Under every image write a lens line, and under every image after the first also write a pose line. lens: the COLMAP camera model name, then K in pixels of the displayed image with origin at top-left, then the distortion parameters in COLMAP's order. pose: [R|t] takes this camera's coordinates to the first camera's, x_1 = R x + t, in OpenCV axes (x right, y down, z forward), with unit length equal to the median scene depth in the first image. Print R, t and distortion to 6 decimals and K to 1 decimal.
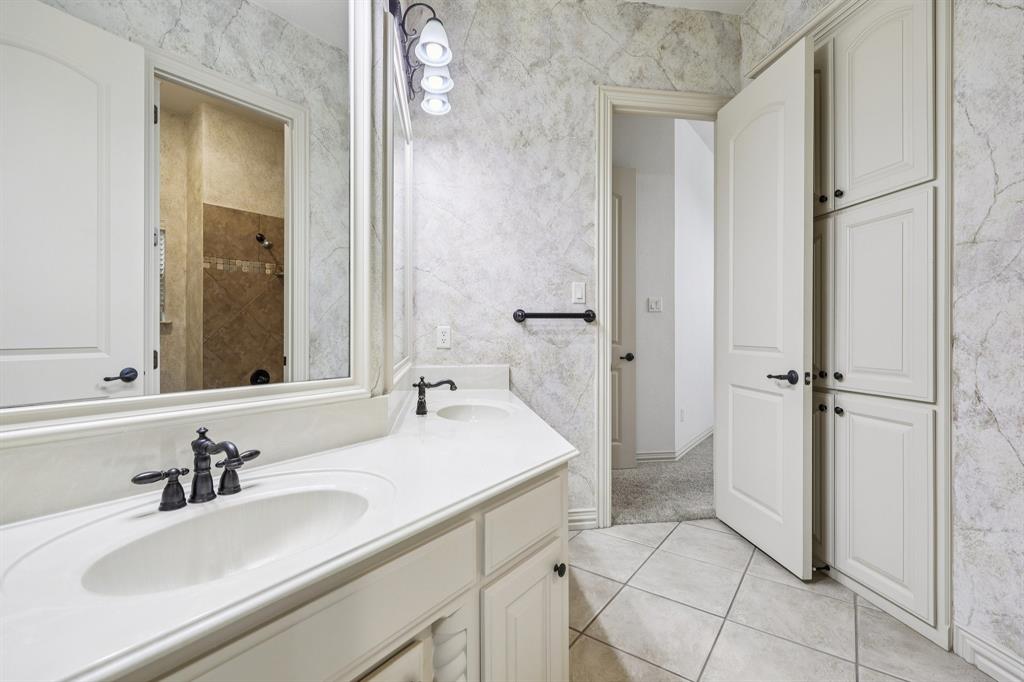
lens RADIAL K [[457.2, 0, 519.0], [0, 457.2, 338.5], [0, 0, 1]] dist [0.002131, 0.000684]
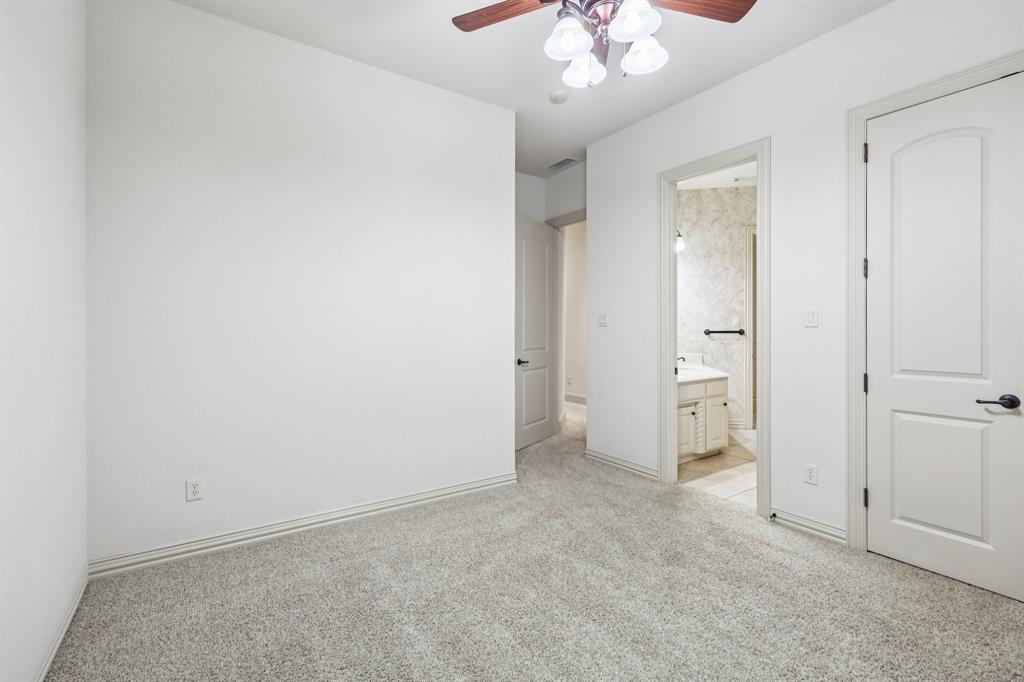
lens RADIAL K [[457.2, 0, 514.9], [0, 457.2, 333.5], [0, 0, 1]] dist [0.002131, 0.000684]
pose [[0.938254, -0.000669, -0.345948, -0.107146], [-0.002803, 0.999951, -0.009535, -0.018152], [0.345937, 0.009916, 0.938205, -1.449700]]
